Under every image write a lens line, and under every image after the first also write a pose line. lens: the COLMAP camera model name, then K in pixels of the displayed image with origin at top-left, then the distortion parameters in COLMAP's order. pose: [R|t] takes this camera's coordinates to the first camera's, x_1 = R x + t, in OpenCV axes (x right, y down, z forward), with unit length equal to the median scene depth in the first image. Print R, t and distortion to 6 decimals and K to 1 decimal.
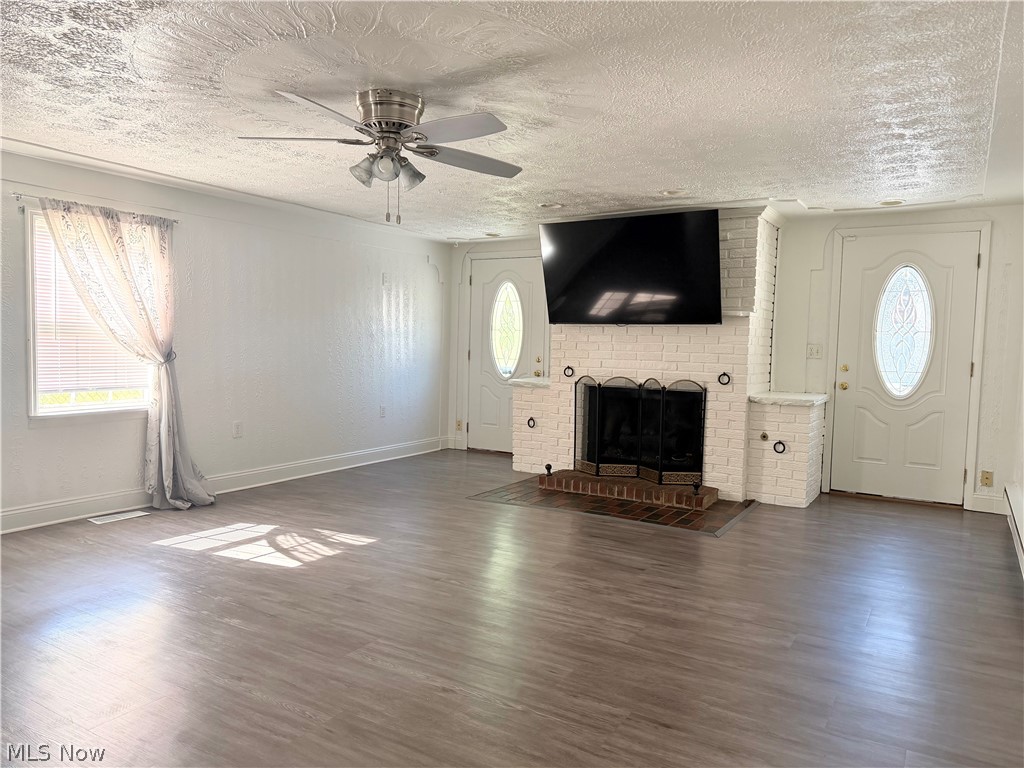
lens RADIAL K [[698.4, 0, 510.8], [0, 698.4, 404.6], [0, 0, 1]] dist [0.018493, -0.012983]
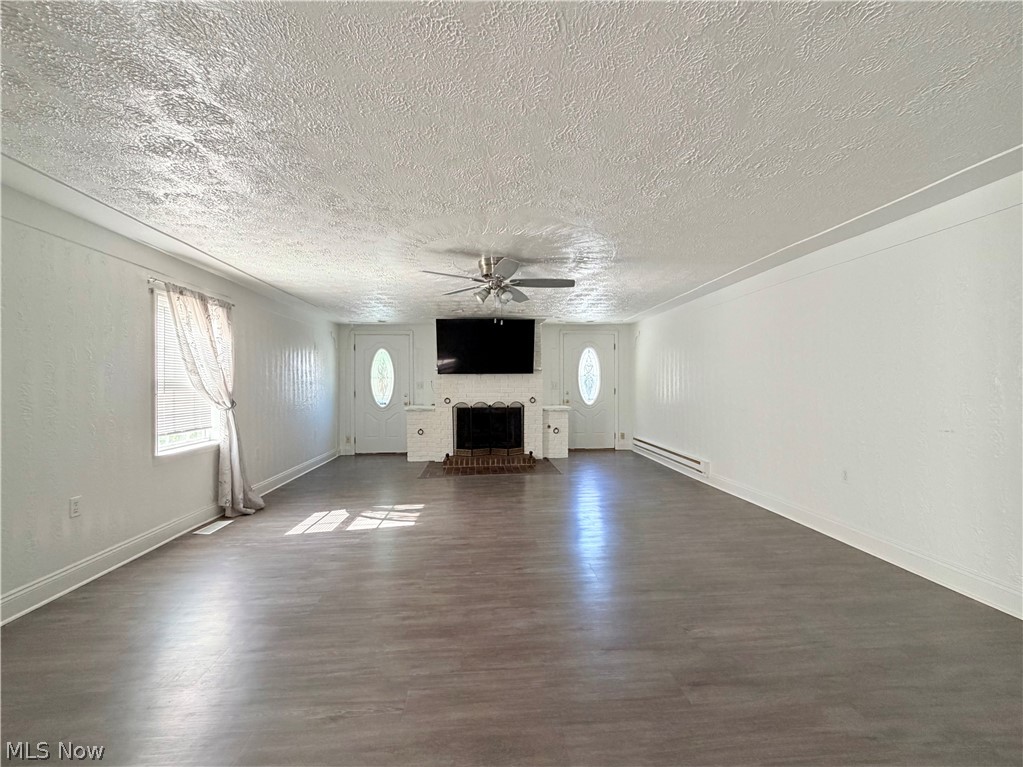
lens RADIAL K [[414.9, 0, 507.8], [0, 414.9, 396.3], [0, 0, 1]] dist [-0.004863, -0.000116]
pose [[0.823220, -0.043398, 0.566061, -0.506624], [0.076032, 0.996520, -0.034173, -0.013701], [-0.562608, 0.071171, 0.823654, 0.040345]]
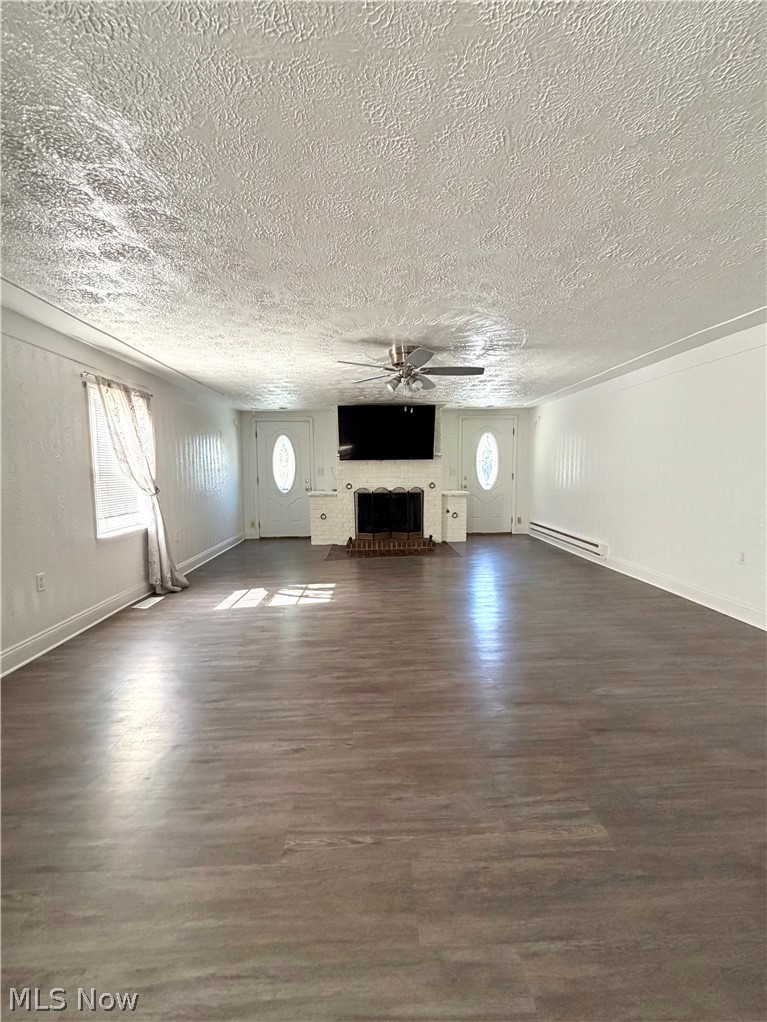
lens RADIAL K [[414.5, 0, 383.4], [0, 414.5, 518.0], [0, 0, 1]] dist [-0.004863, -0.000116]
pose [[0.841886, -0.093758, 0.531449, -0.558118], [0.078847, 0.995595, 0.050737, -0.016317], [-0.533865, -0.000812, 0.845569, 0.027319]]
